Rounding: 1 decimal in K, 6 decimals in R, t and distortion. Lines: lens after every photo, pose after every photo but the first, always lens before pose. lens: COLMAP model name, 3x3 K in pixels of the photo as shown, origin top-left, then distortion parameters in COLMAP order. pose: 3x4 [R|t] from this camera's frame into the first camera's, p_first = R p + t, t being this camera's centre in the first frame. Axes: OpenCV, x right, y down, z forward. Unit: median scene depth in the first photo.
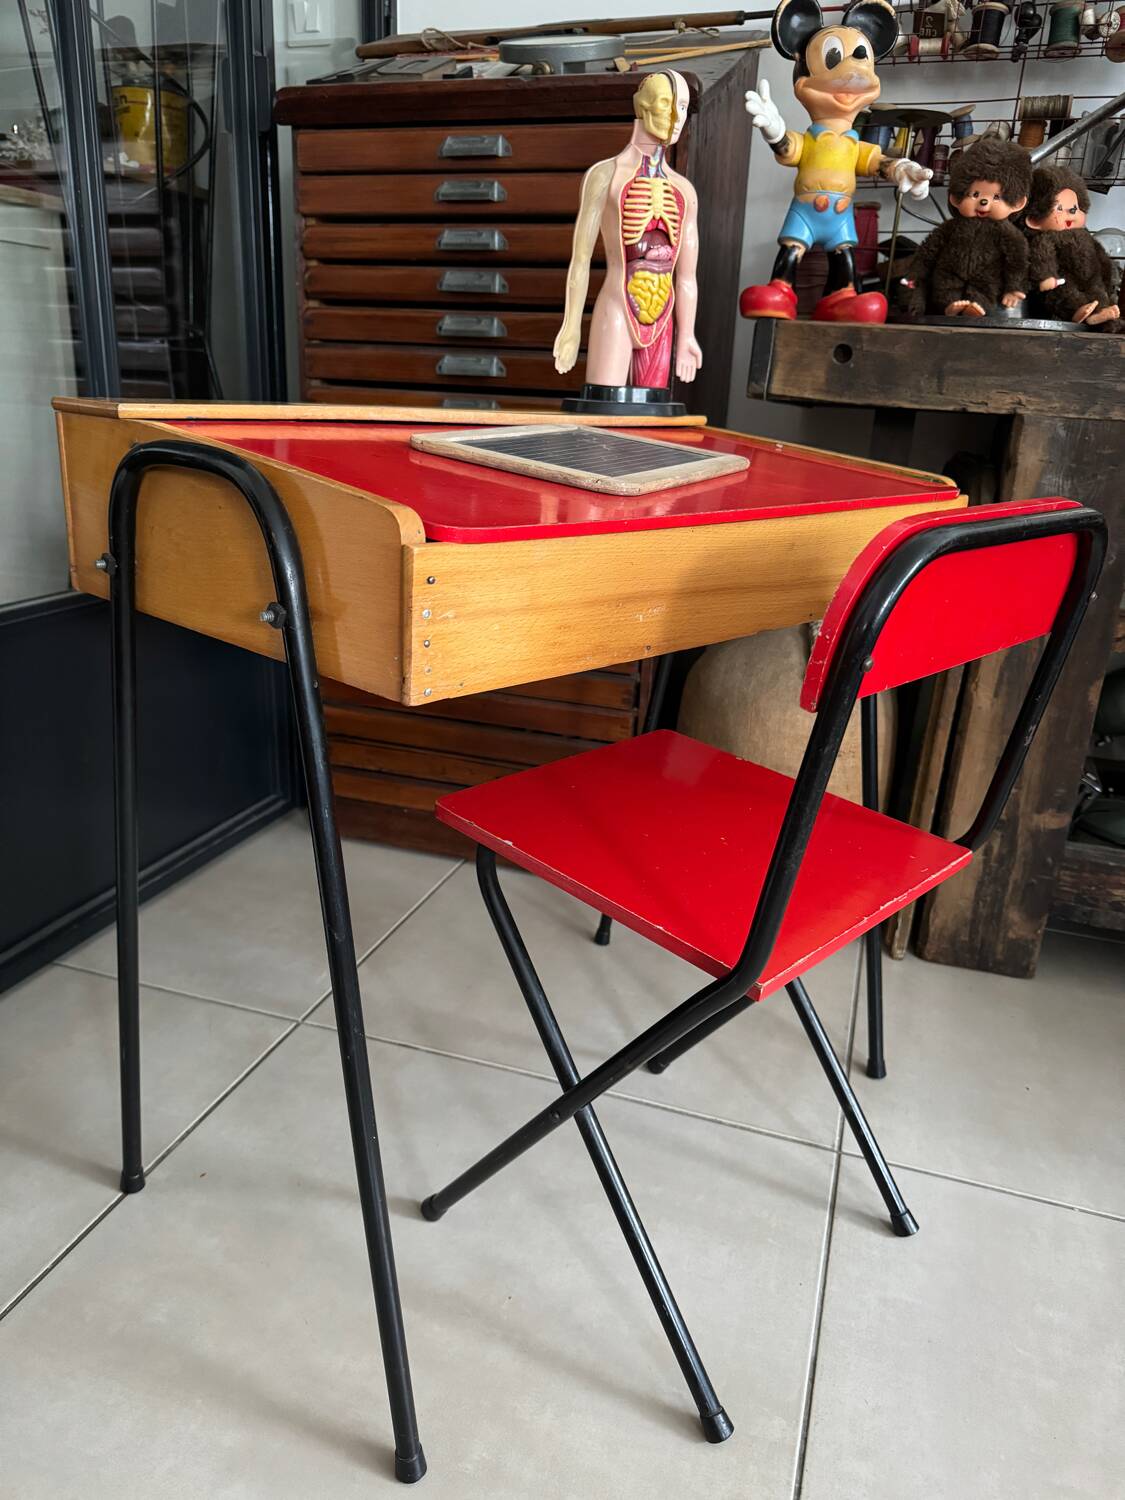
lens RADIAL K [[1073.9, 0, 561.3], [0, 1073.9, 755.6], [0, 0, 1]] dist [-0.005810, -0.004496]
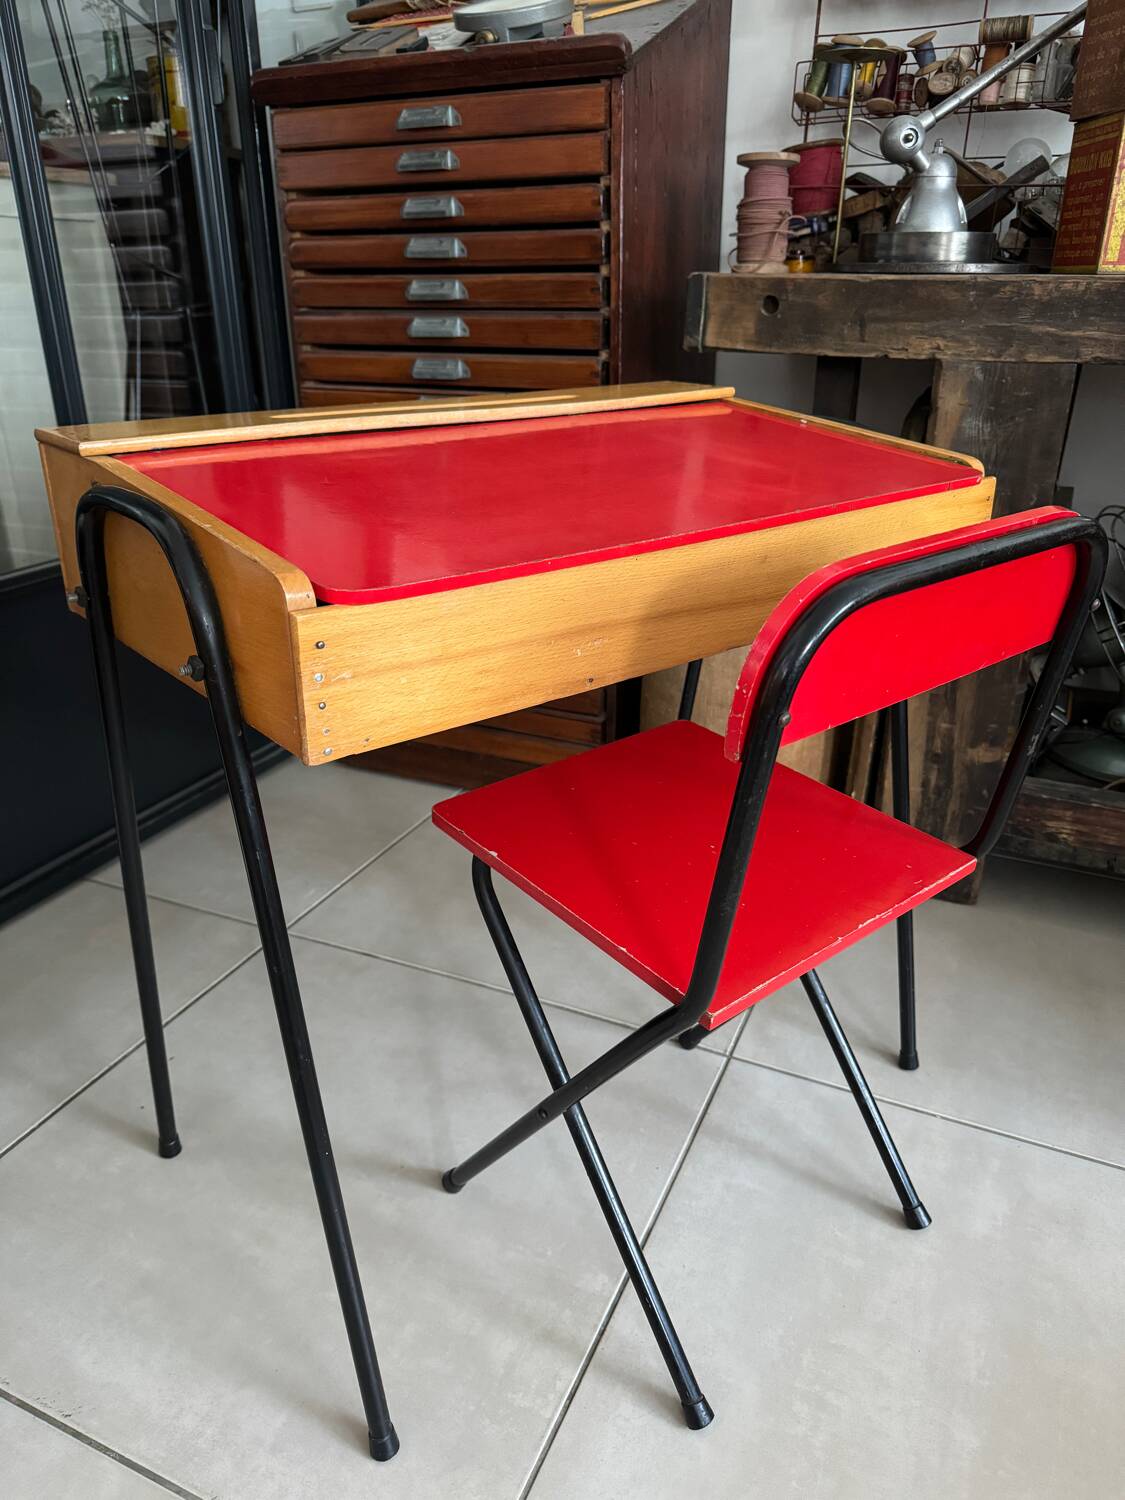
lens RADIAL K [[1070.7, 0, 562.5], [0, 1070.7, 750.0], [0, 0, 1]] dist [0.000059, -0.010223]
pose [[0.992703, -0.000454, -0.120587, 0.193872], [0.009028, 0.997466, 0.070565, -0.022286], [0.120250, -0.071139, 0.990192, -0.077670]]
